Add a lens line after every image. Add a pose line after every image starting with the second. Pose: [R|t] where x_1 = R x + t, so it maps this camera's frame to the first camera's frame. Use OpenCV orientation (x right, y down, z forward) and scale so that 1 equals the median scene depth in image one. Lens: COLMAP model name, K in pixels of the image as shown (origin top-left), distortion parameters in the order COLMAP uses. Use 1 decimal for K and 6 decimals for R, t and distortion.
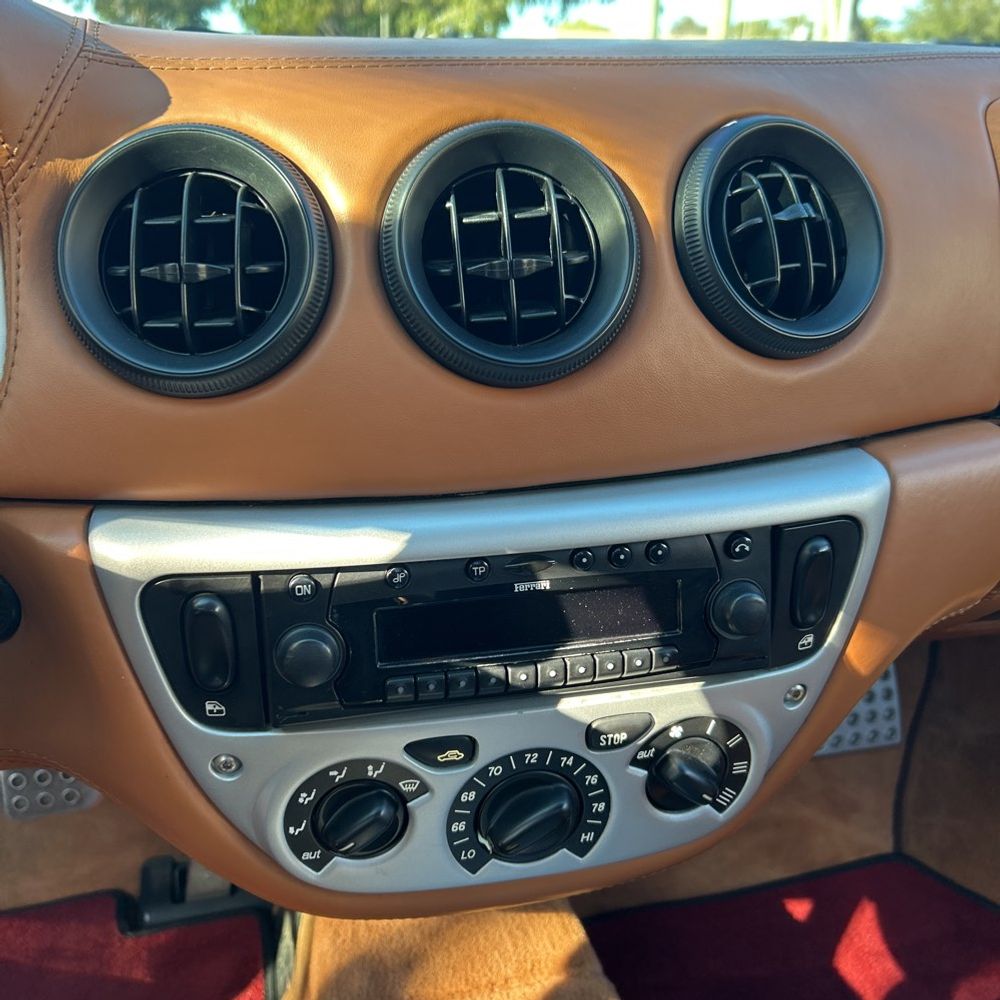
lens RADIAL K [[1013.2, 0, 500.0], [0, 1013.2, 500.0], [0, 0, 1]] dist [0.062292, 0.008441]
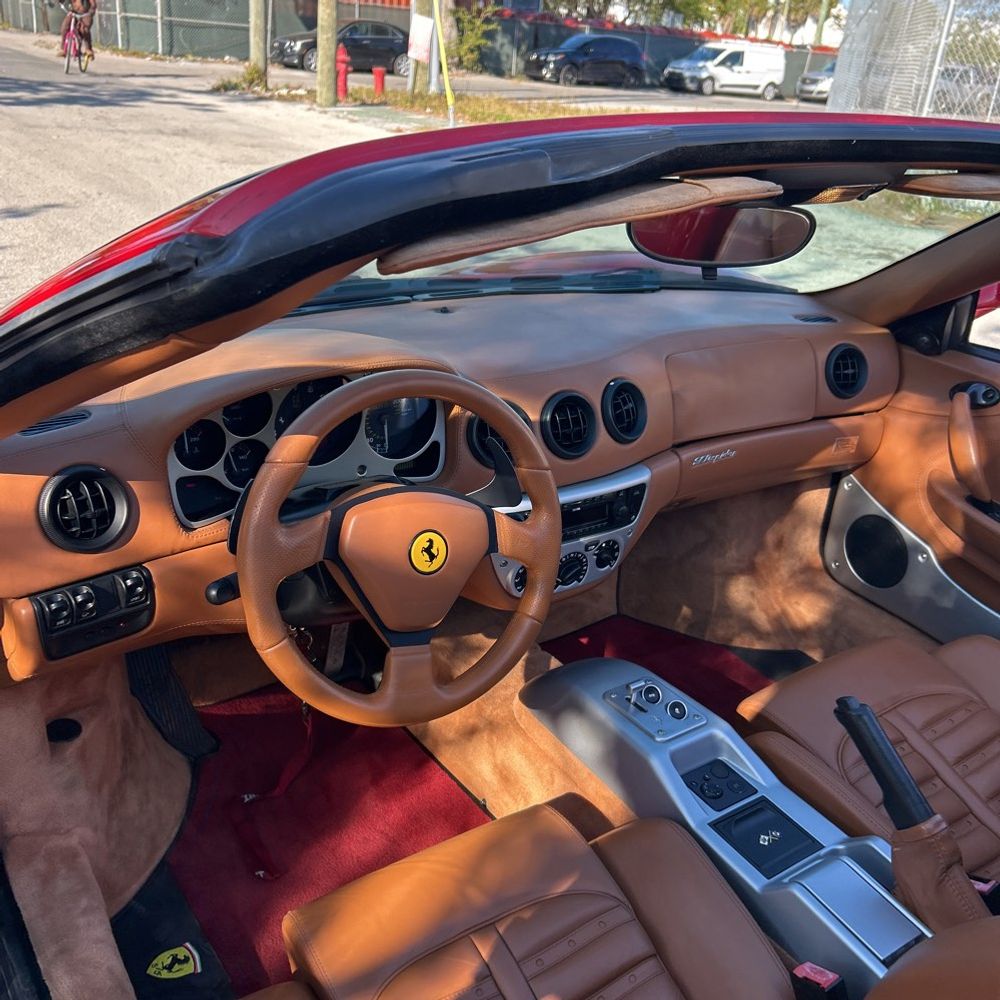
lens RADIAL K [[1016.3, 0, 478.4], [0, 1016.3, 522.0], [0, 0, 1]] dist [-0.010195, 0.021913]
pose [[0.940319, -0.091047, 0.327889, -1.544382], [0.057900, 0.992300, 0.109494, -0.303476], [-0.335333, -0.083974, 0.938350, -2.440430]]
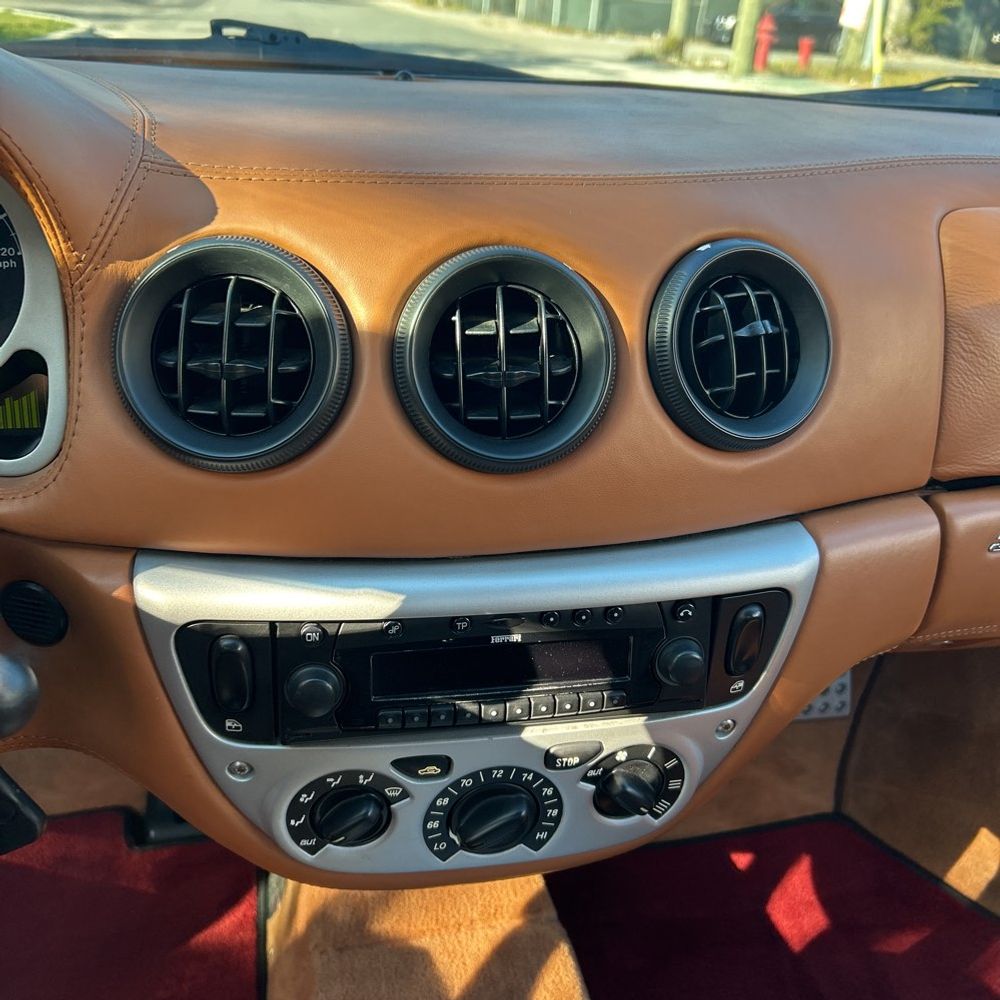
lens RADIAL K [[1013.2, 0, 519.0], [0, 1013.2, 489.0], [0, 0, 1]] dist [0.092016, -0.017041]
pose [[0.997884, 0.062915, 0.016378, 0.015649], [-0.064092, 0.994264, 0.085619, -0.185133], [-0.010897, -0.086487, 0.996193, -0.163506]]
